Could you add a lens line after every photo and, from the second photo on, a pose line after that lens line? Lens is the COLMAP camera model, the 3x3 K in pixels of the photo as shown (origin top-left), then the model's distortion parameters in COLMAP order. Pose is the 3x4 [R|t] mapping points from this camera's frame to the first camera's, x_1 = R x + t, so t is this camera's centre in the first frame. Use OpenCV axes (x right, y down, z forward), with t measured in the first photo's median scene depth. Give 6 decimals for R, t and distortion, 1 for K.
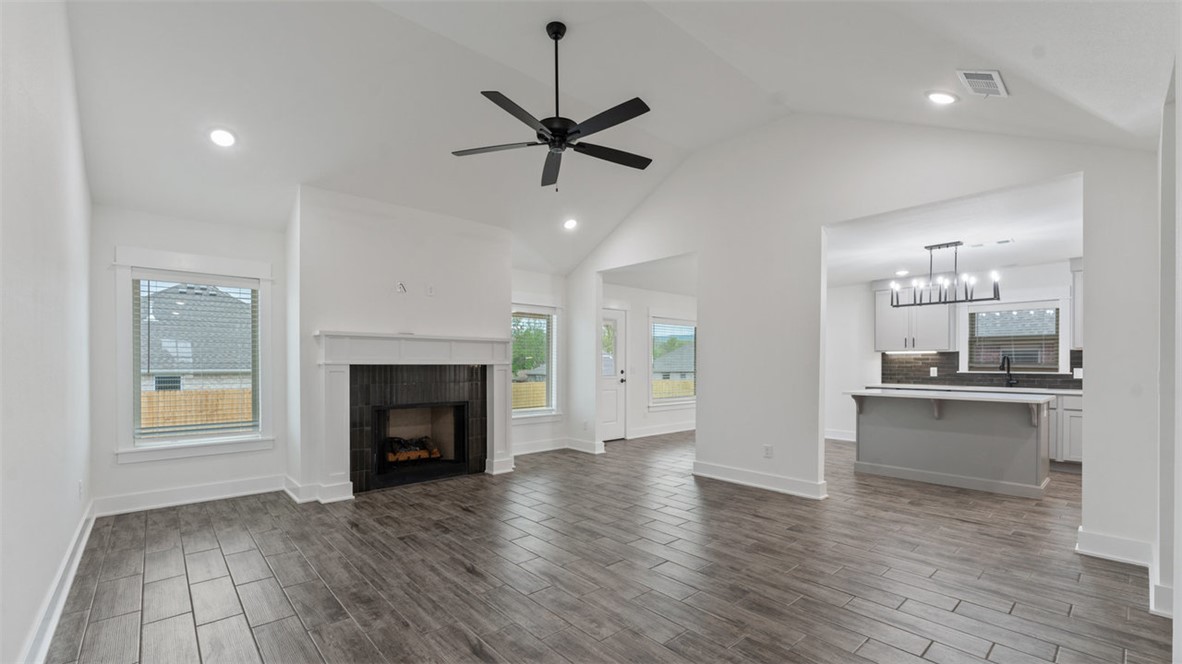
lens RADIAL K [[480.5, 0, 588.3], [0, 480.5, 364.5], [0, 0, 1]] dist [-0.006450, 0.000972]
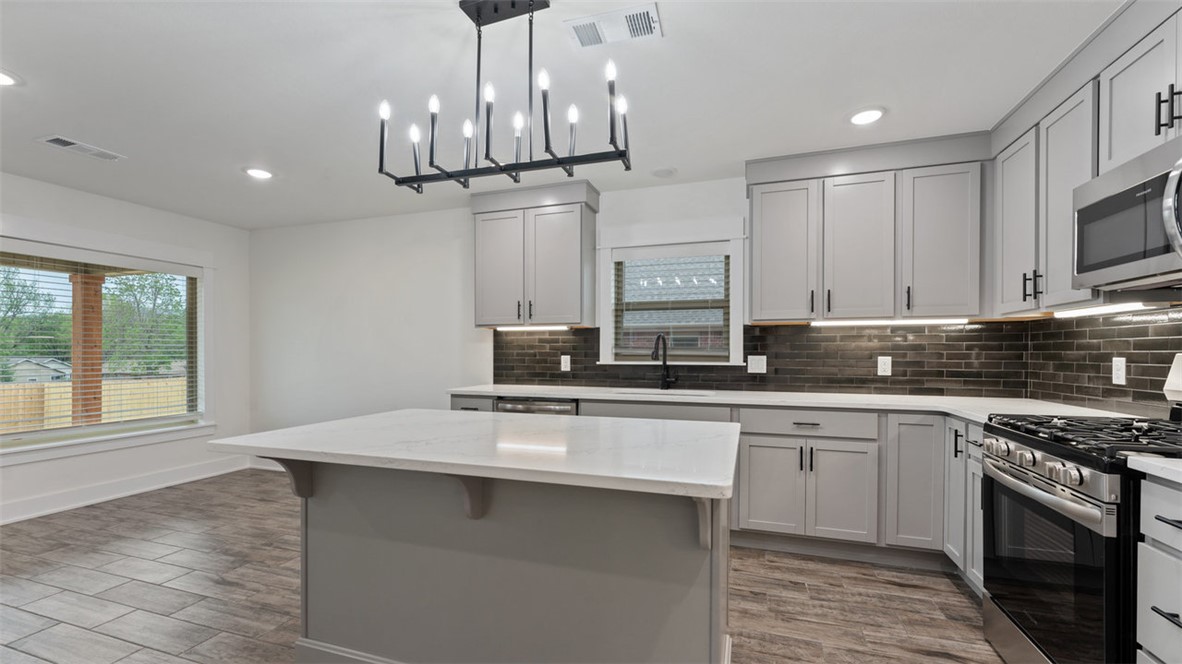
lens RADIAL K [[480.5, 0, 586.2], [0, 480.5, 358.6], [0, 0, 1]] dist [-0.006450, 0.000972]
pose [[0.864933, -0.011380, 0.501758, 0.467268], [0.003294, 0.999850, 0.016998, 0.000341], [-0.501876, -0.013049, 0.864841, 0.504746]]
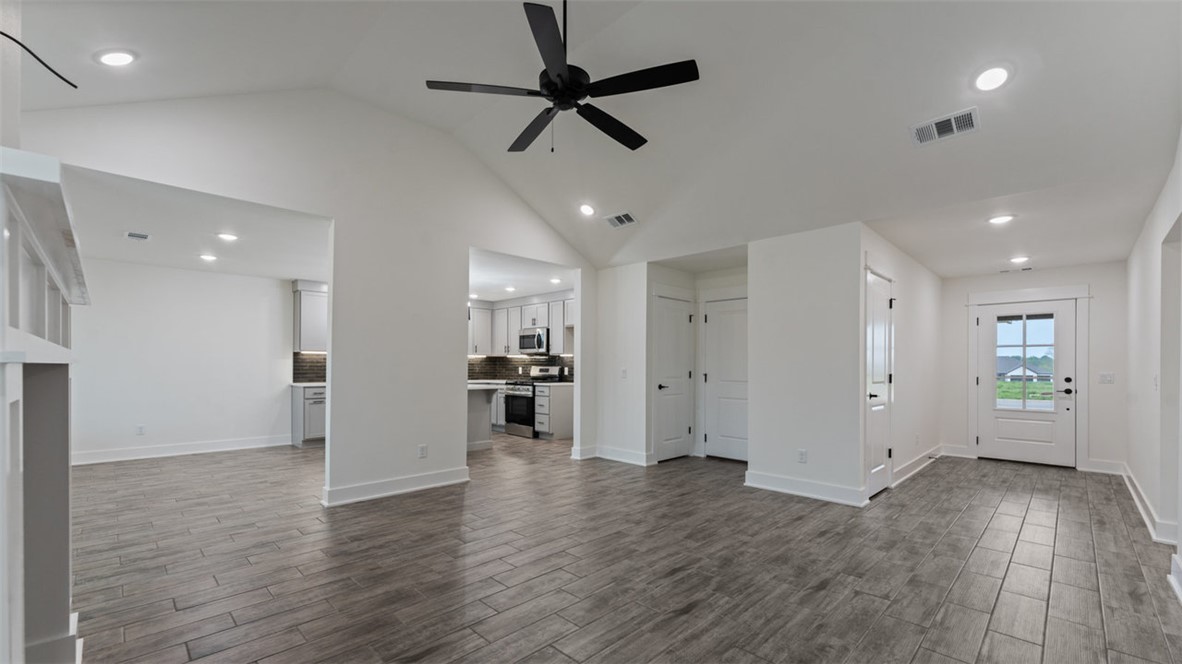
lens RADIAL K [[480.5, 0, 561.4], [0, 480.5, 362.4], [0, 0, 1]] dist [-0.006450, 0.000972]
pose [[-0.025998, 0.003189, 0.999657, -0.461392], [-0.007258, 0.999968, -0.003379, -0.004451], [-0.999636, -0.007343, -0.025974, 0.523727]]
